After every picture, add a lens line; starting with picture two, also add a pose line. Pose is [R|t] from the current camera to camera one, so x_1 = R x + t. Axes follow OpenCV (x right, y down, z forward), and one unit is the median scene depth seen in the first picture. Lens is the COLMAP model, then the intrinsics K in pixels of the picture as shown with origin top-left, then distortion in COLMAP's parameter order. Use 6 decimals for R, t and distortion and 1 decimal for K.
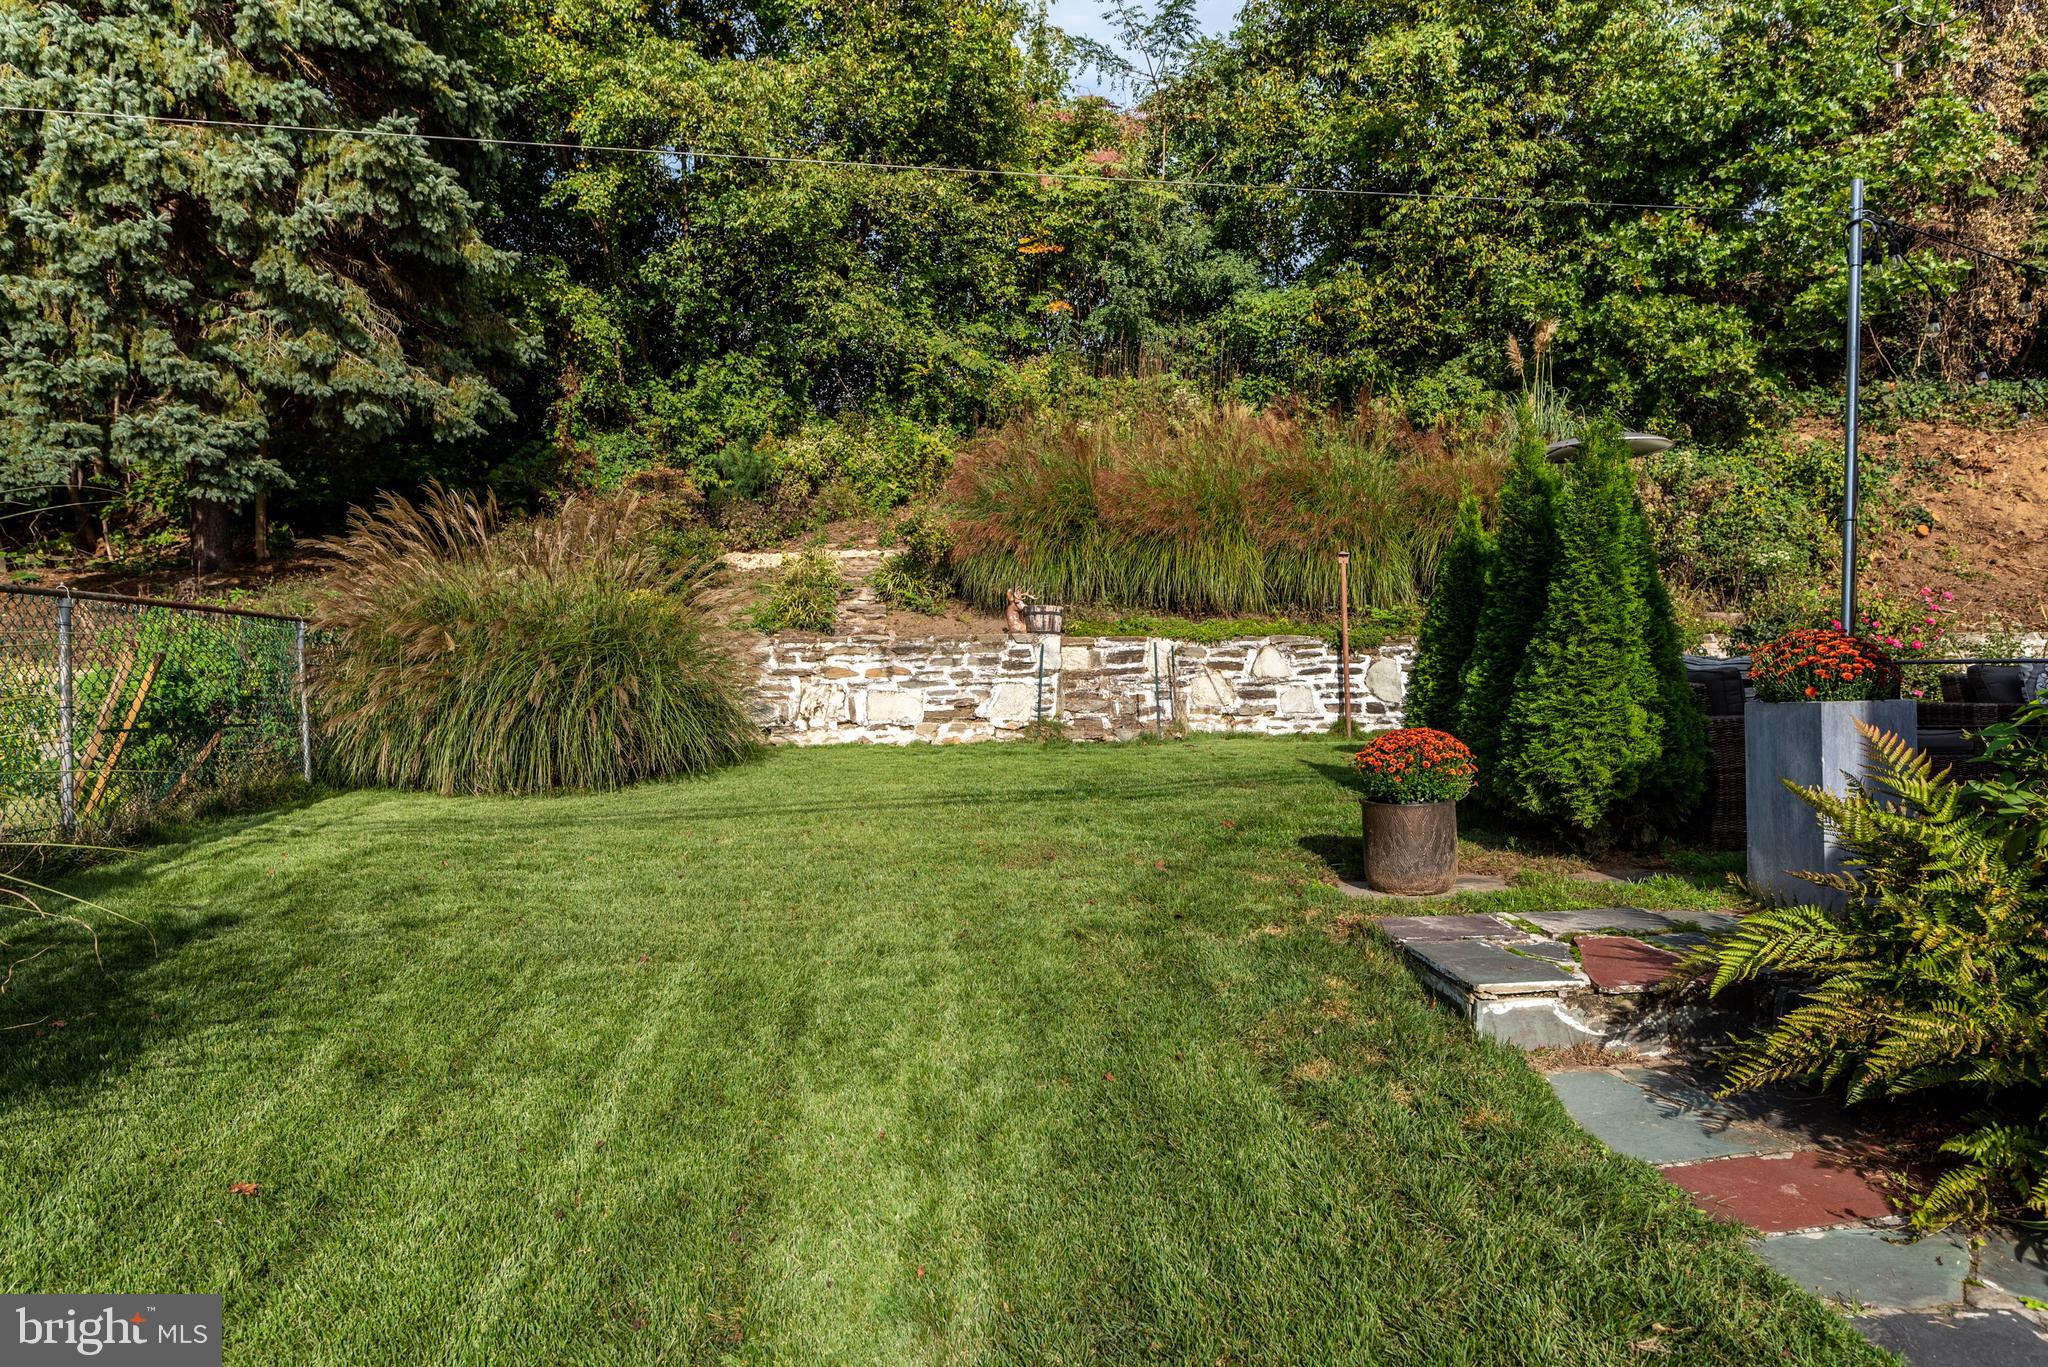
lens RADIAL K [[1169.3, 0, 1032.2], [0, 1169.3, 689.6], [0, 0, 1]] dist [-0.000004, 0.000556]
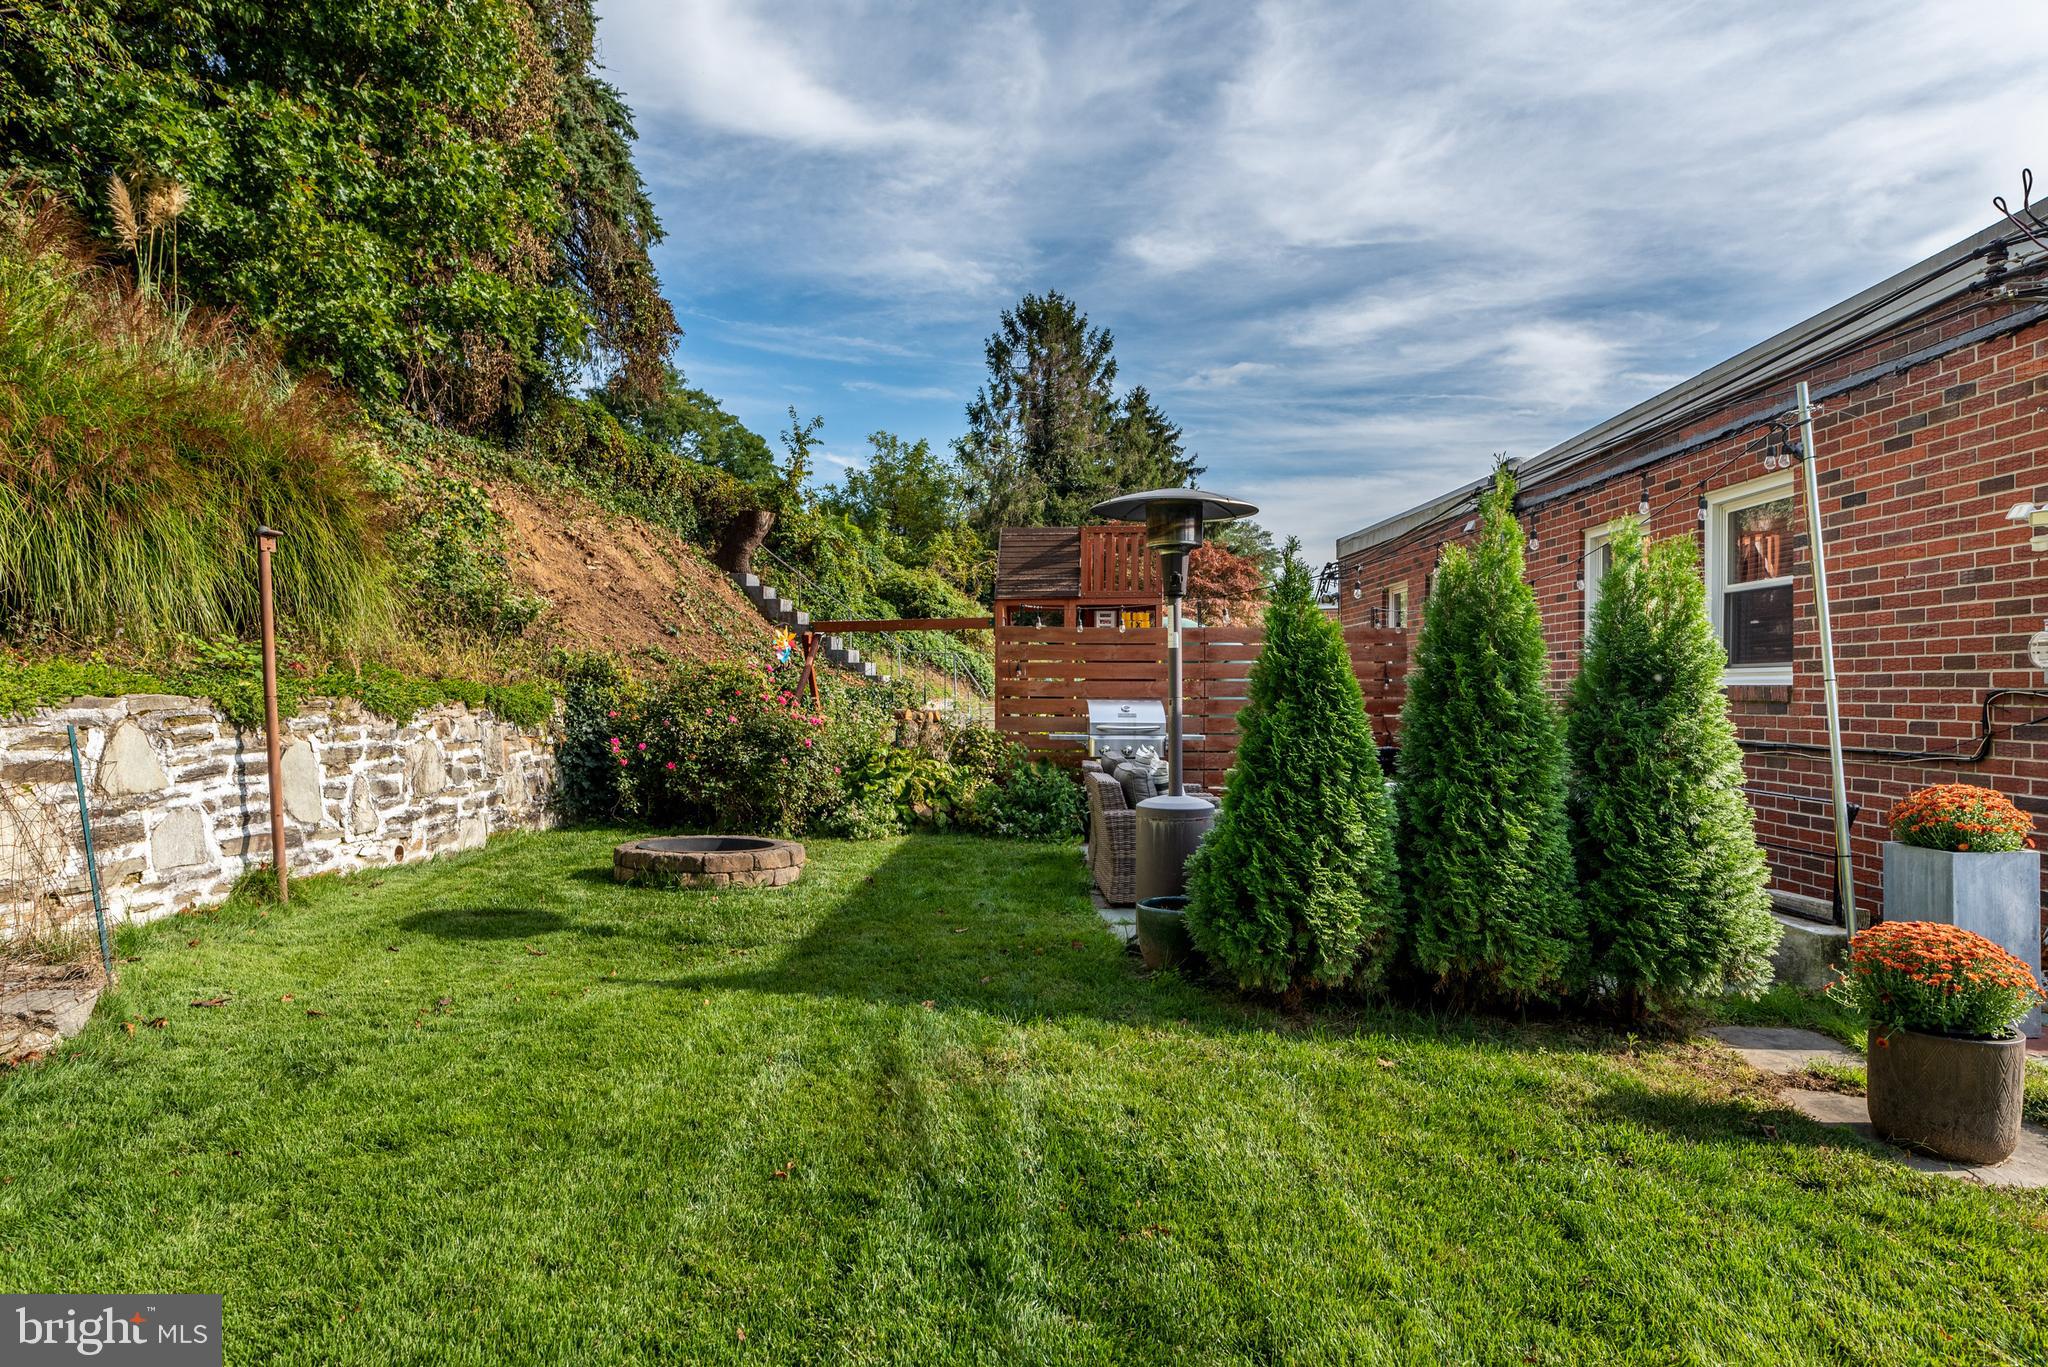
lens RADIAL K [[1169.3, 0, 1031.1], [0, 1169.3, 688.7], [0, 0, 1]] dist [-0.000004, 0.000556]
pose [[0.071958, 0.015517, 0.997287, -0.163303], [-0.001937, 0.999879, -0.015418, -0.034873], [-0.997406, -0.000822, 0.071979, 0.521622]]
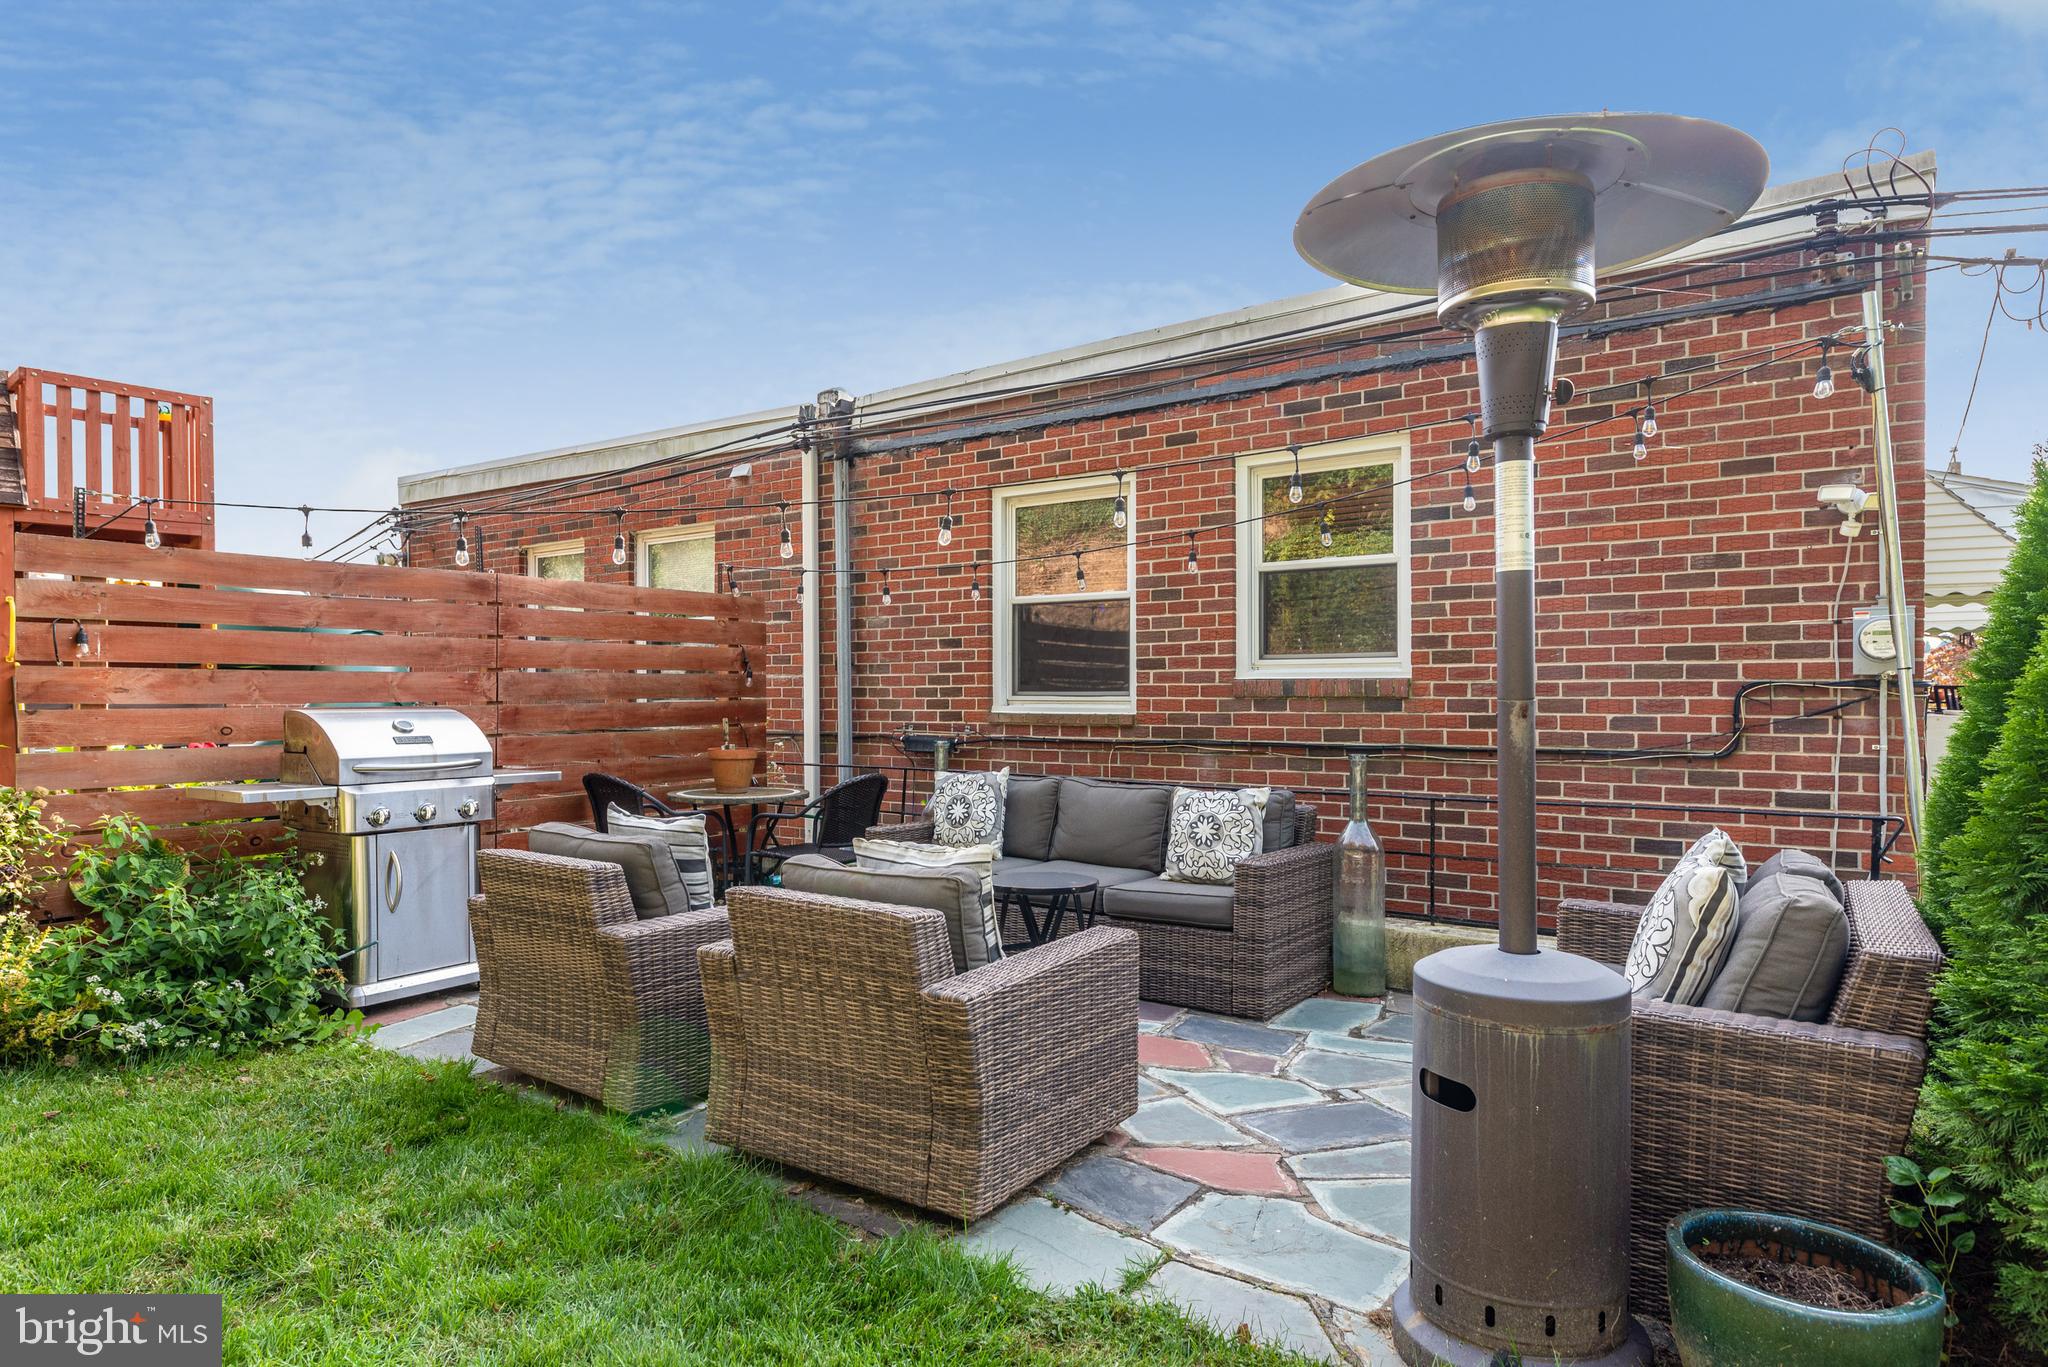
lens RADIAL K [[1169.3, 0, 1018.7], [0, 1169.3, 700.7], [0, 0, 1]] dist [-0.000004, 0.000556]
pose [[-0.766389, 0.012407, 0.642257, 0.193707], [0.014997, 0.999887, -0.001420, -0.038024], [-0.642202, 0.008544, -0.766488, 0.664578]]
